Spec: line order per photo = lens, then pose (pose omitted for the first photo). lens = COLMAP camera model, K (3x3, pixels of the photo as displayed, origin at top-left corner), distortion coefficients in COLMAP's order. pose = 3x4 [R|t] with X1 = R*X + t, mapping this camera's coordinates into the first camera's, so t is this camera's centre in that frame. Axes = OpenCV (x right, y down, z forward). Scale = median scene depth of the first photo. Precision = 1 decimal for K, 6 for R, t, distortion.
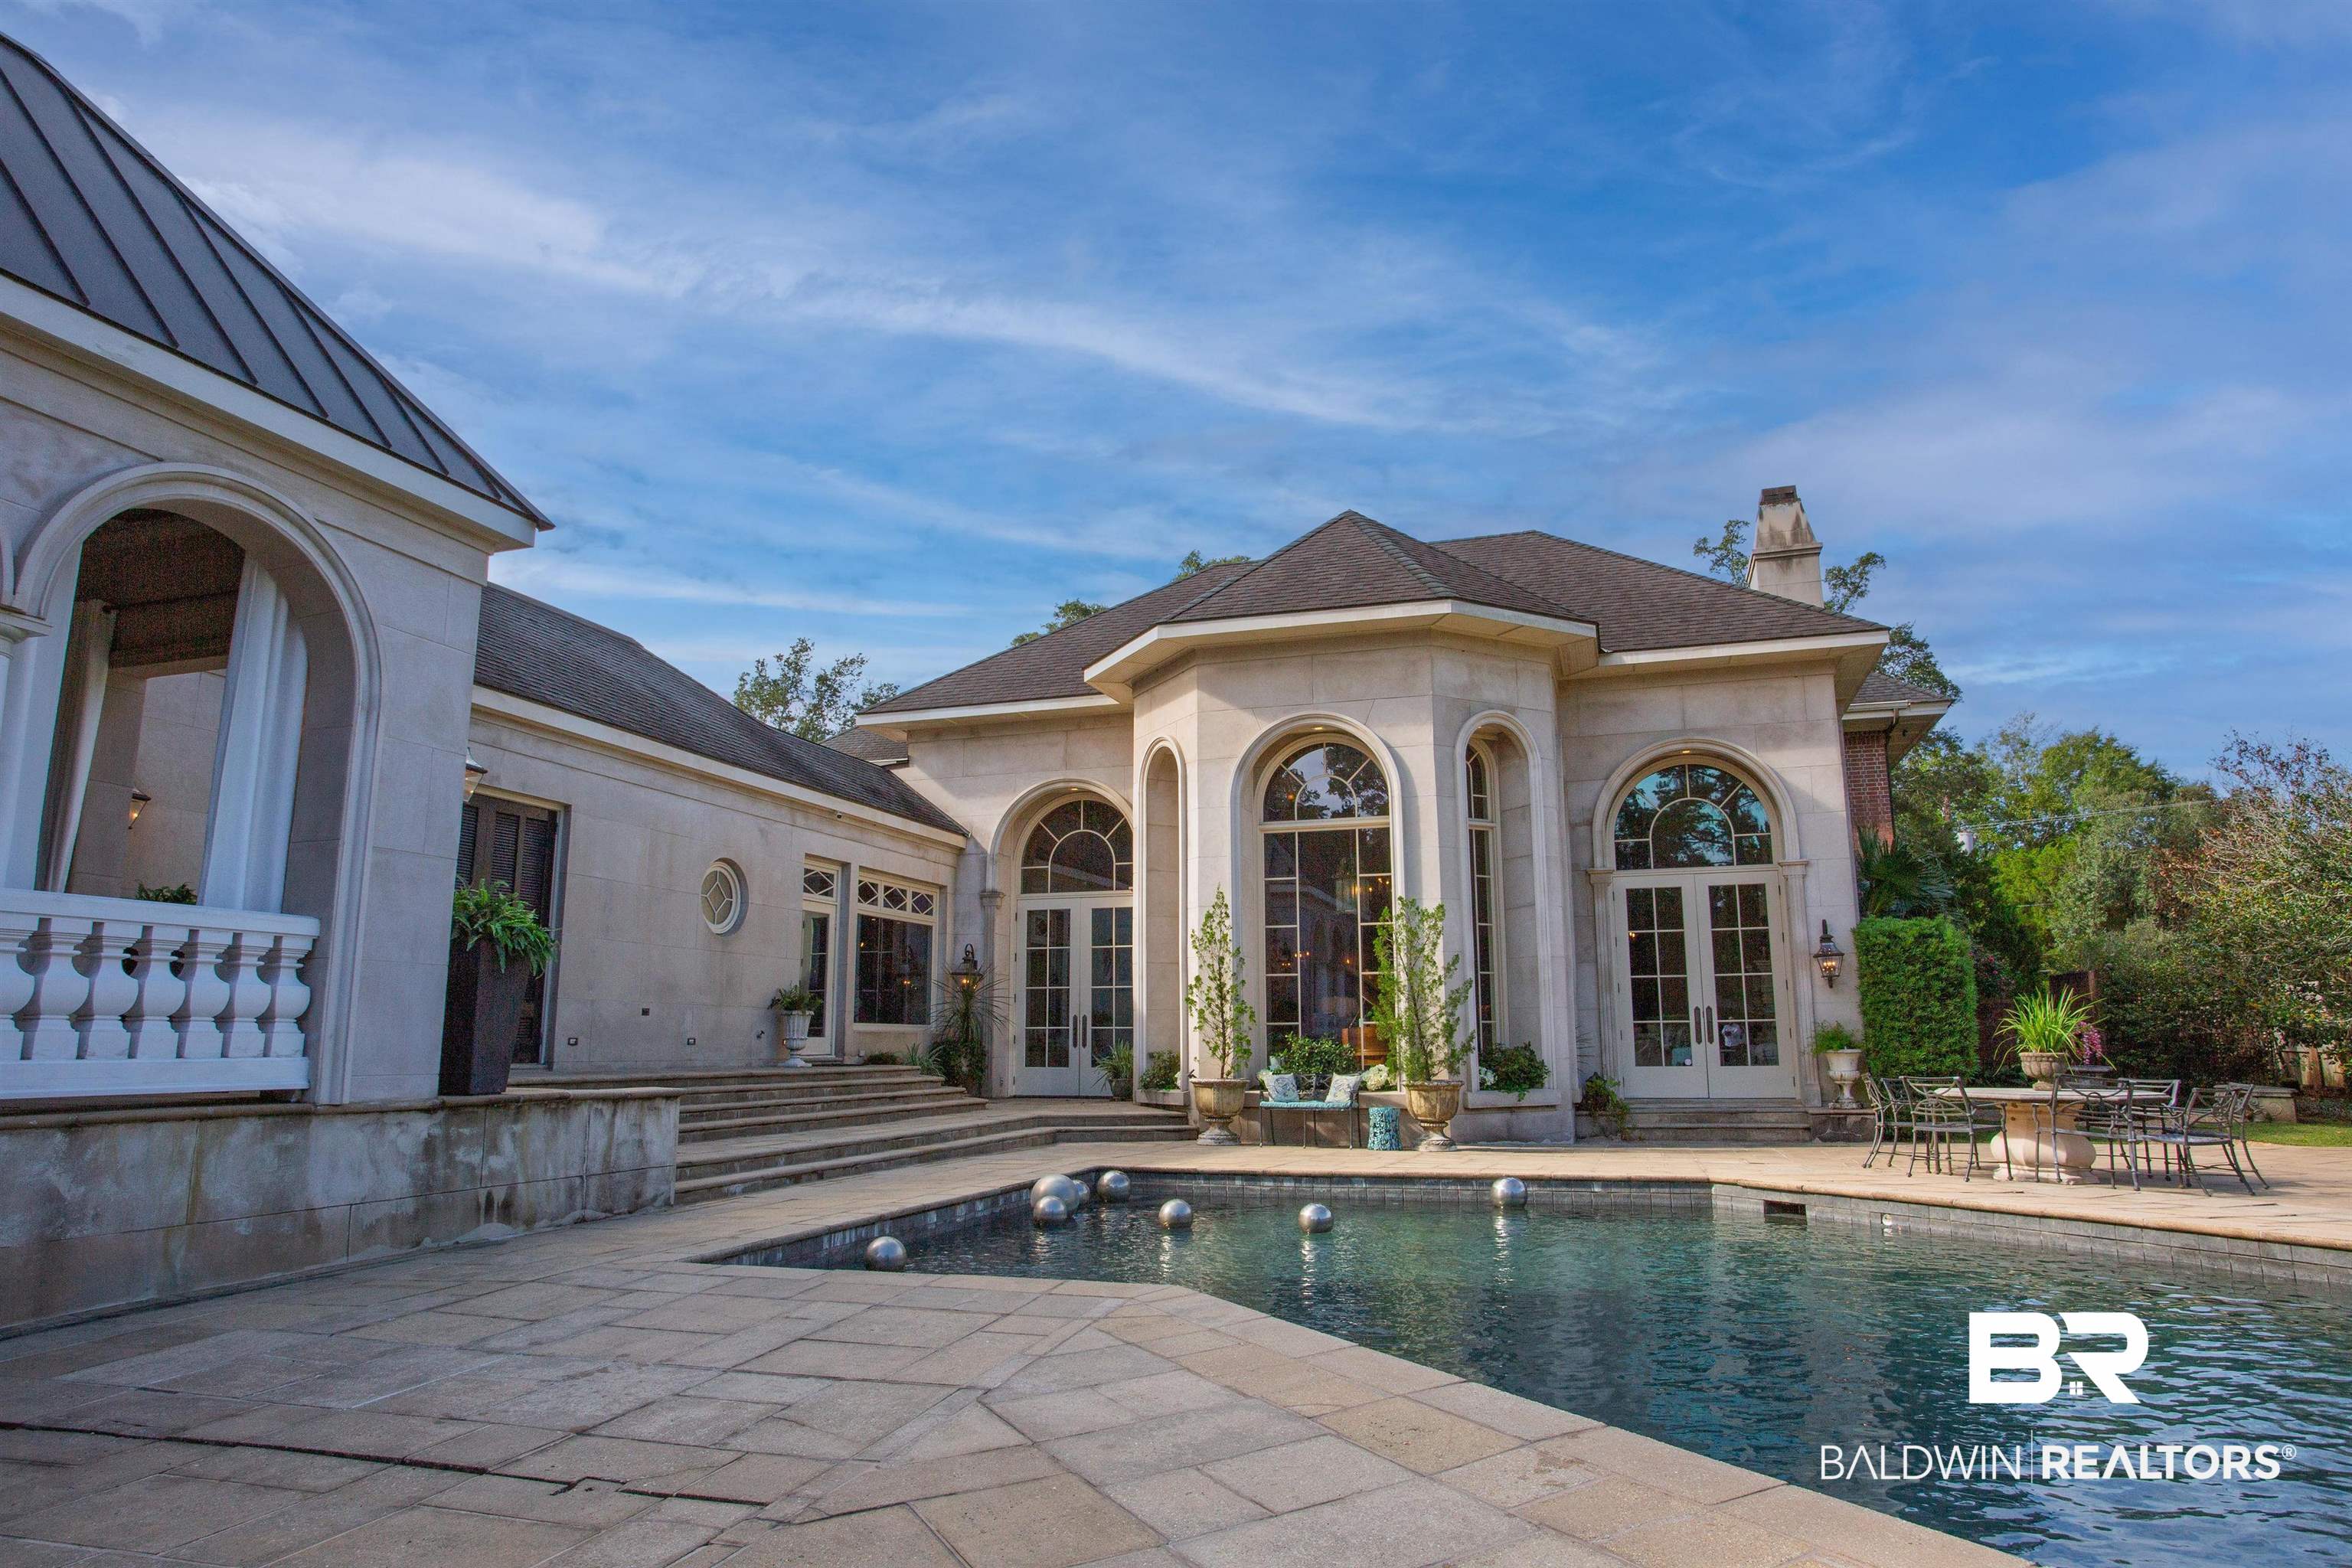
lens RADIAL K [[1416.7, 0, 1176.0], [0, 1416.7, 784.0], [0, 0, 1]] dist [-0.064681, 0.049379]
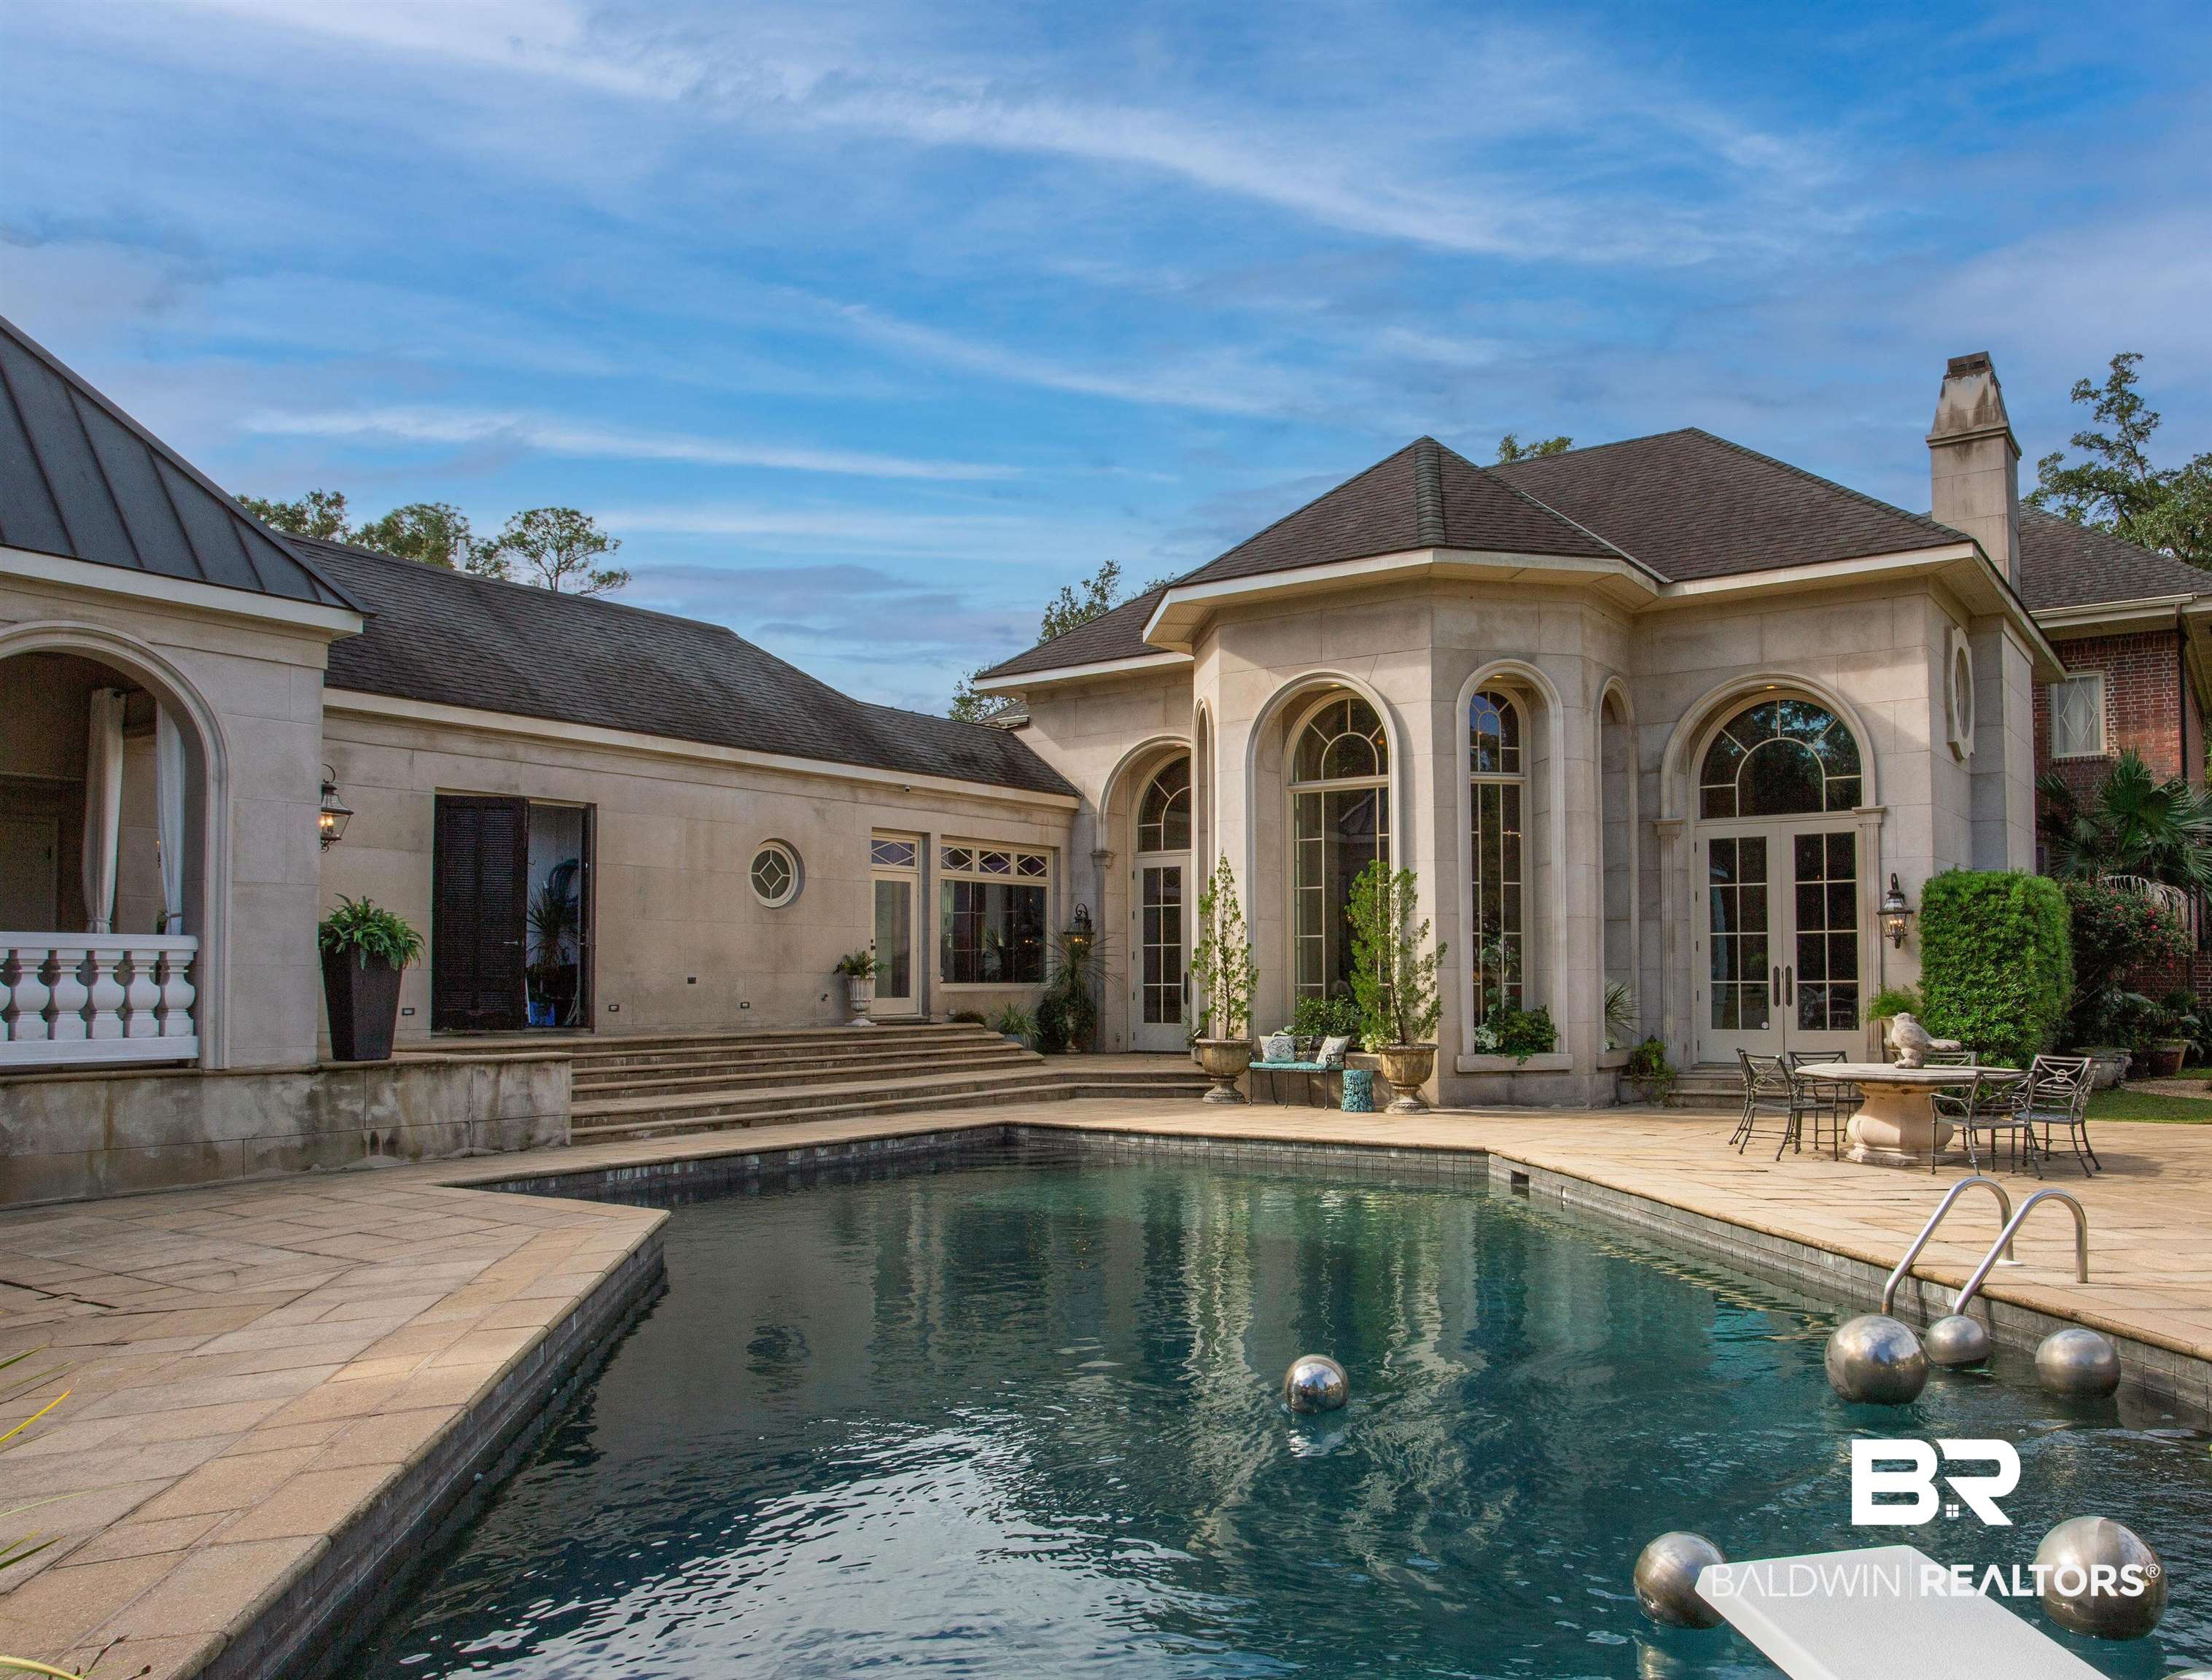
lens RADIAL K [[1618.3, 0, 1260.3], [0, 1618.3, 920.3], [0, 0, 1]] dist [-0.062058, 0.050554]
pose [[0.966660, -0.011037, -0.255825, 0.361919], [0.047924, 0.989215, 0.138406, -0.039209], [0.251539, -0.146052, 0.956764, -0.107672]]
